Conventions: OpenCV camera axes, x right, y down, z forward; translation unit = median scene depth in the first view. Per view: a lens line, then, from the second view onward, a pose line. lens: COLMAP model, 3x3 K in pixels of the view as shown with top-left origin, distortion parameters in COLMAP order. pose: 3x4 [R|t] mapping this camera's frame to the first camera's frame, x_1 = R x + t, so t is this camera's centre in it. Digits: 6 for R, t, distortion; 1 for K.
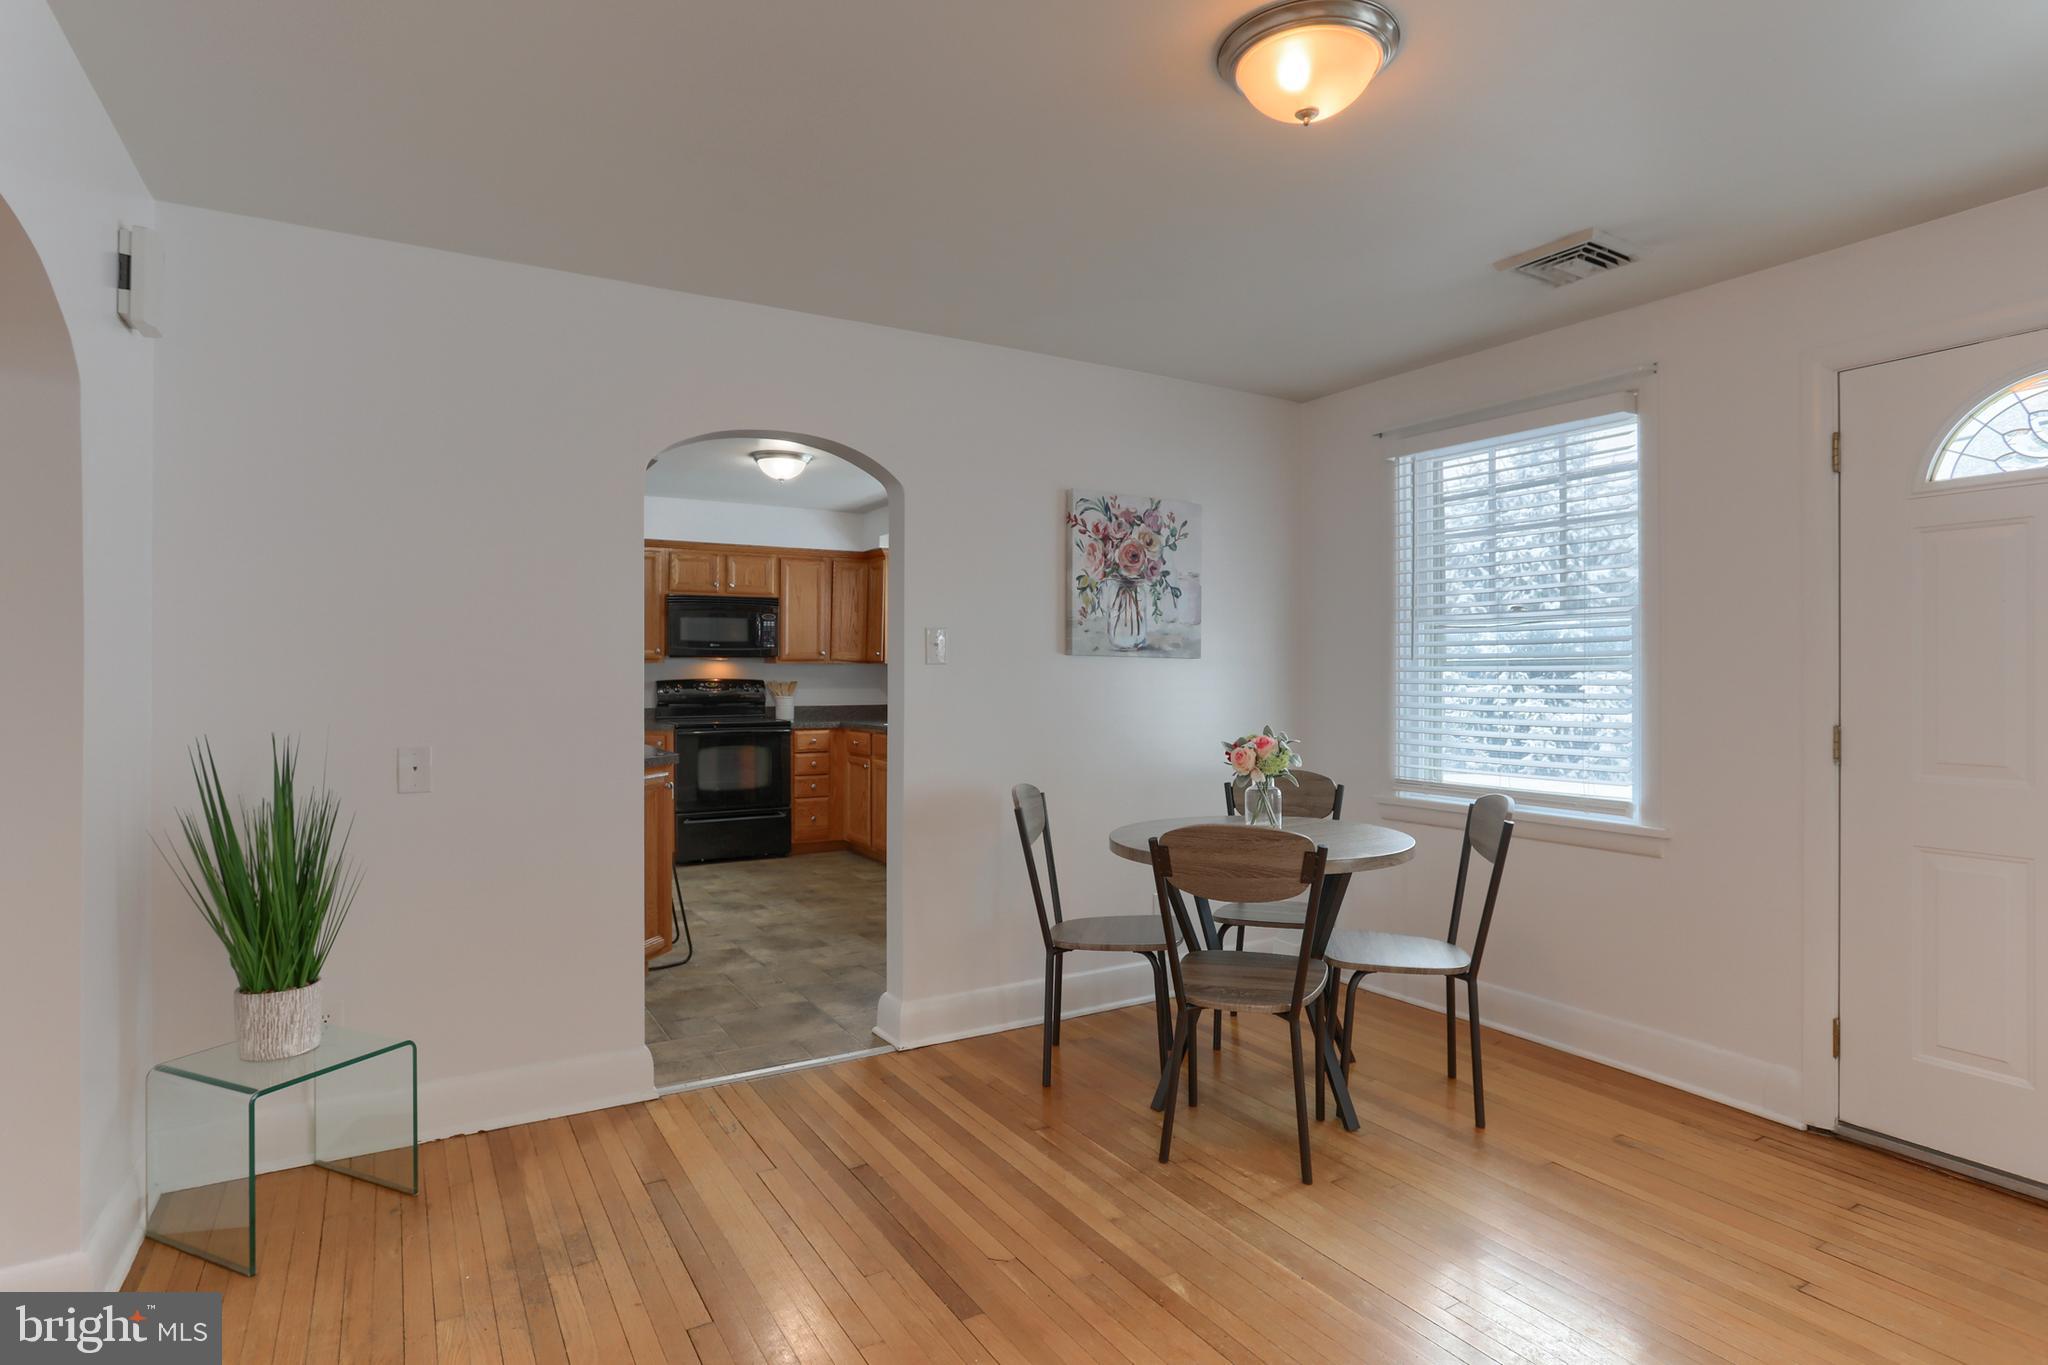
lens RADIAL K [[1080.4, 0, 1005.4], [0, 1080.4, 671.3], [0, 0, 1]] dist [-0.039601, 0.019056]
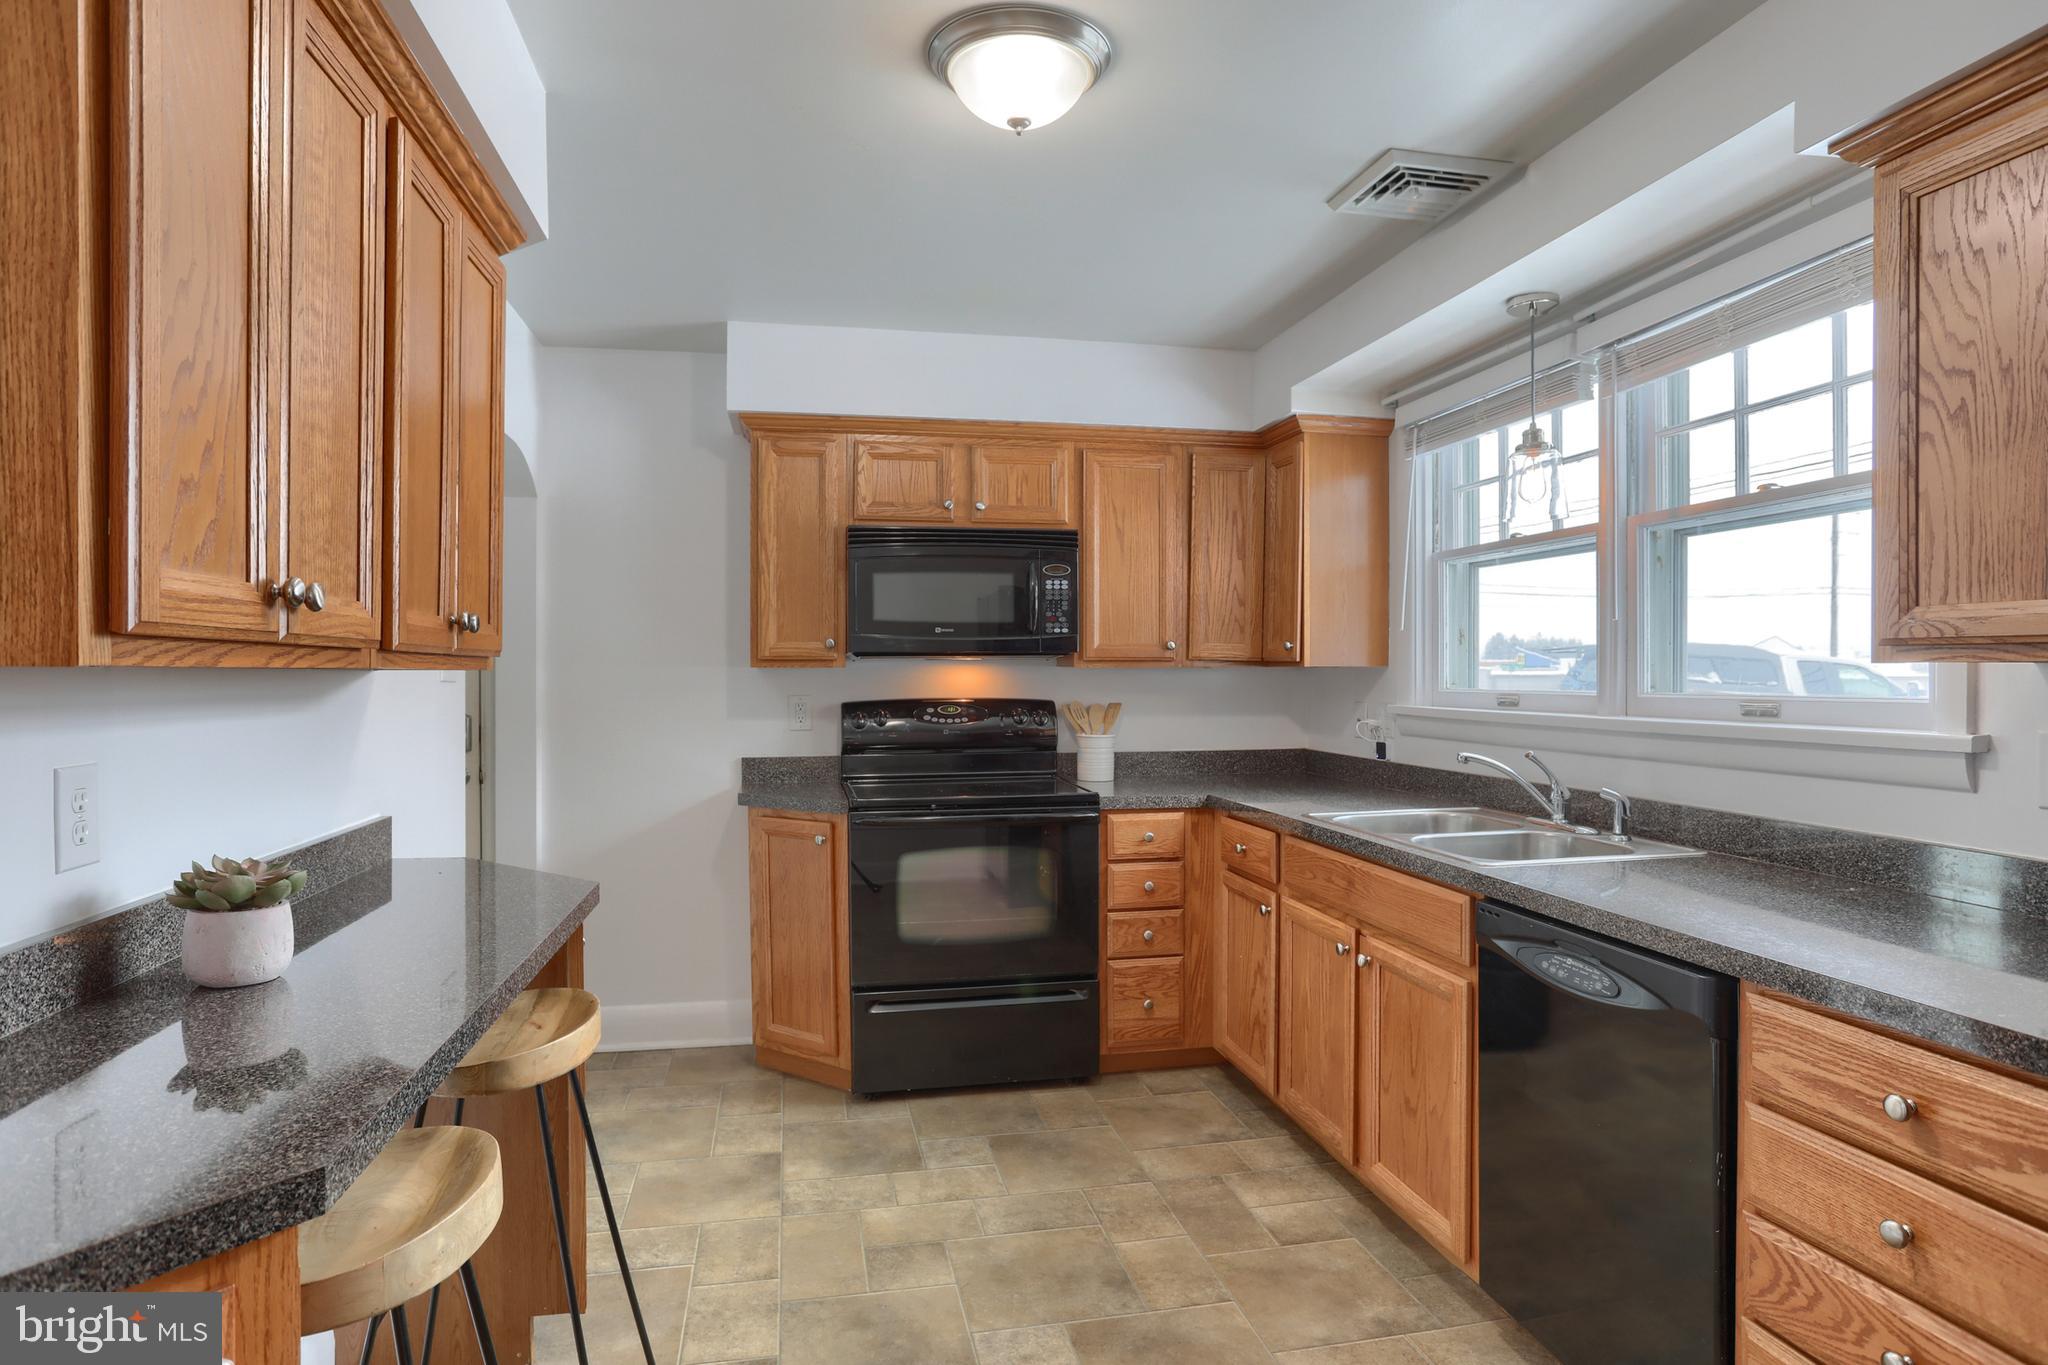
lens RADIAL K [[1136.4, 0, 989.6], [0, 1136.4, 679.3], [0, 0, 1]] dist [-0.038529, 0.023931]
pose [[0.937658, -0.002450, -0.347550, -0.073923], [0.005811, 0.999946, 0.008629, -0.006764], [0.347510, -0.010111, 0.937622, 0.529705]]
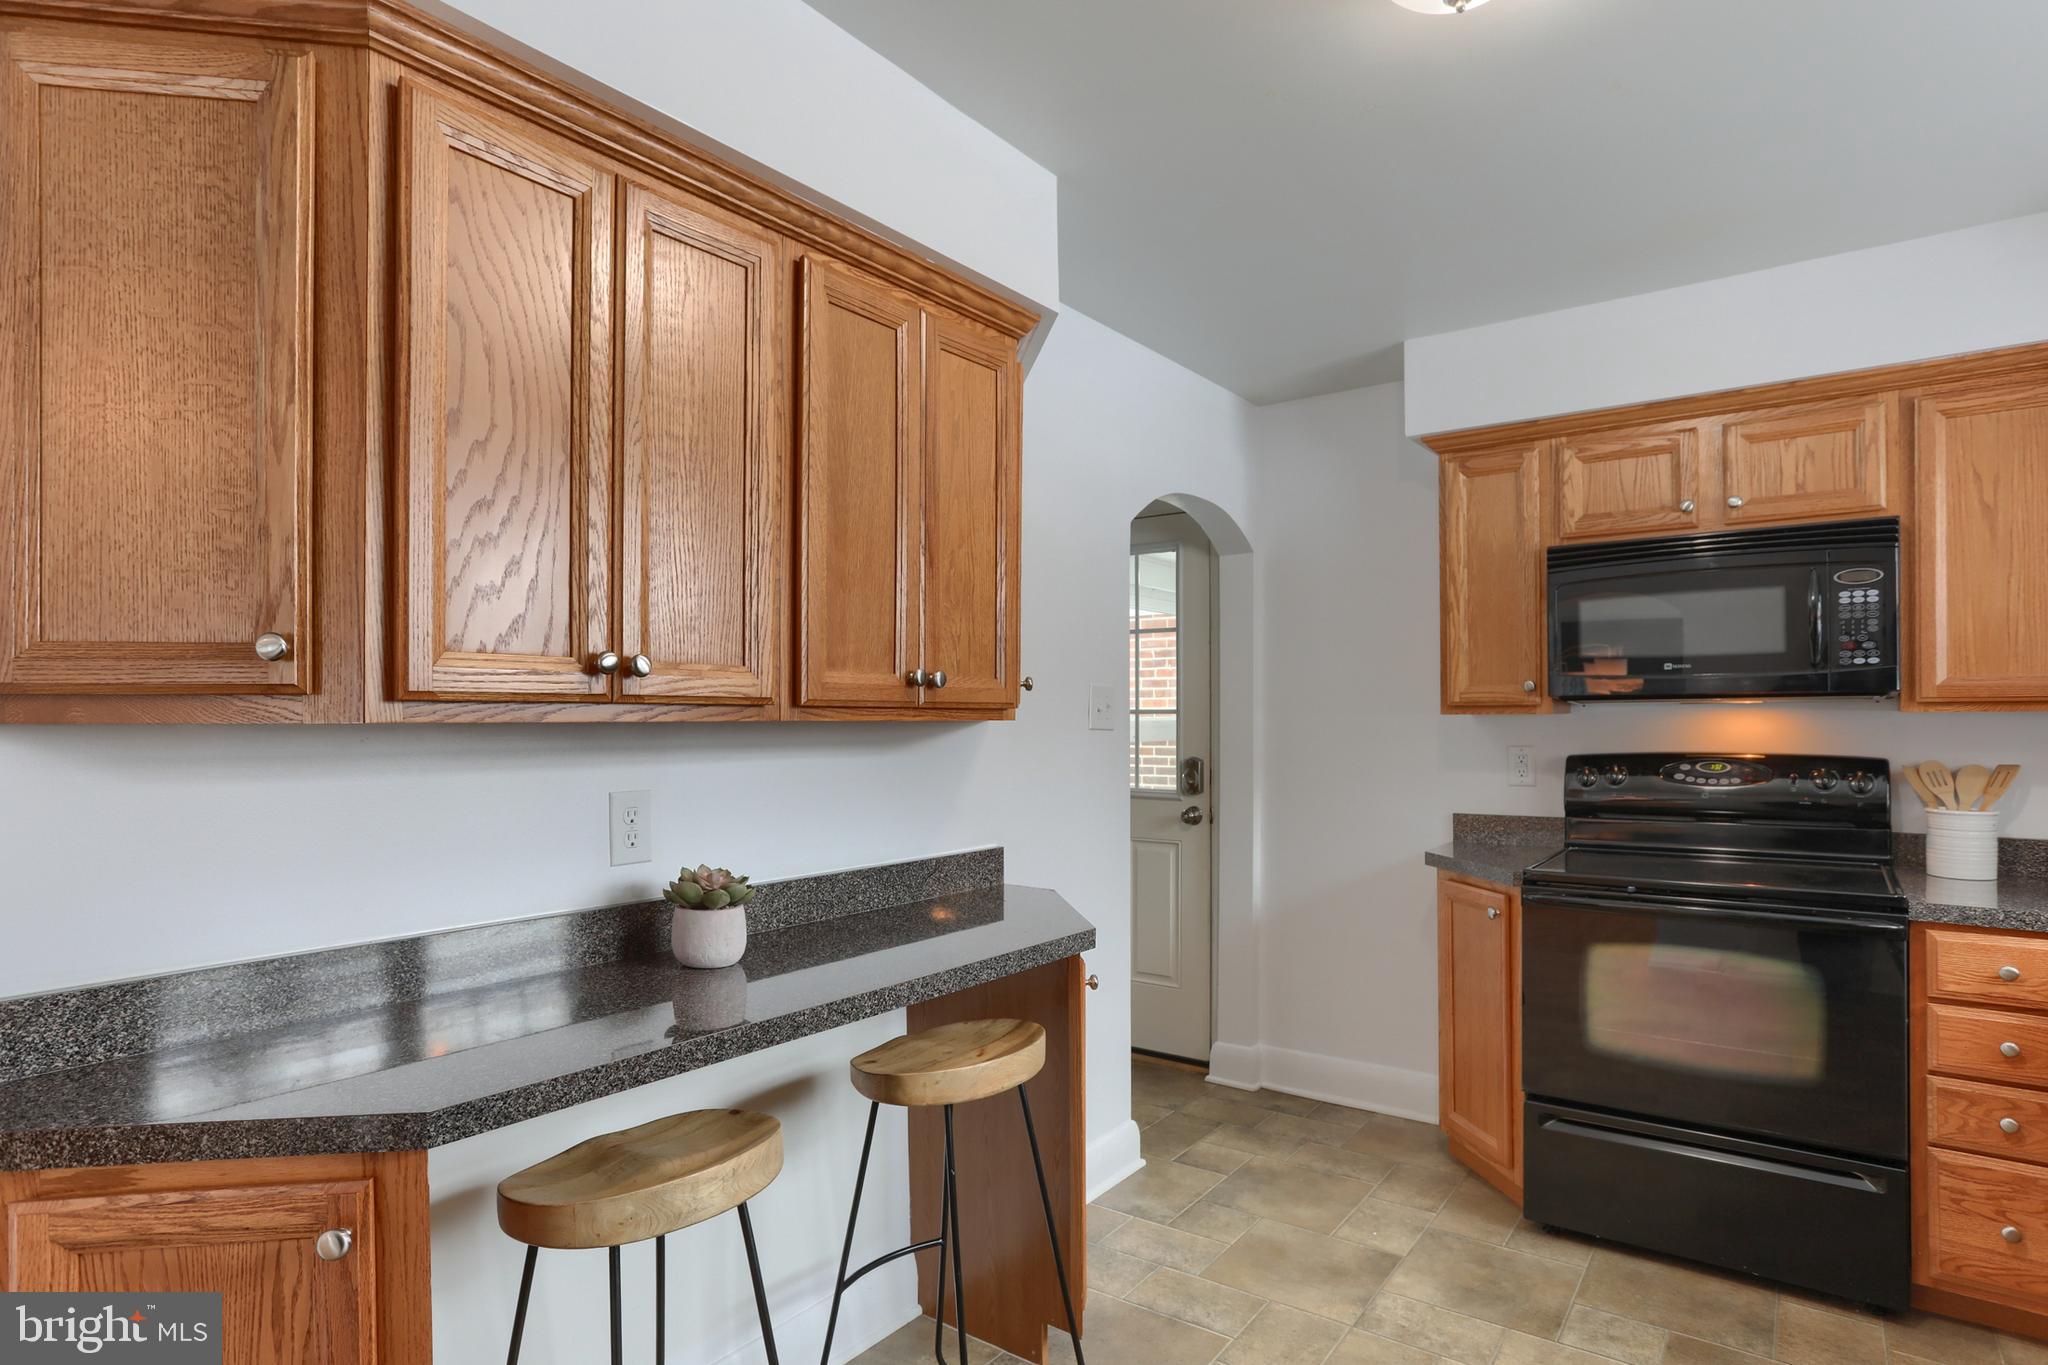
lens RADIAL K [[1080.4, 0, 1014.5], [0, 1080.4, 718.0], [0, 0, 1]] dist [-0.039601, 0.019056]
pose [[0.382311, -0.006152, -0.924013, -0.012686], [0.008849, 0.999956, -0.002996, -0.007168], [0.923992, -0.007031, 0.382348, 0.641431]]
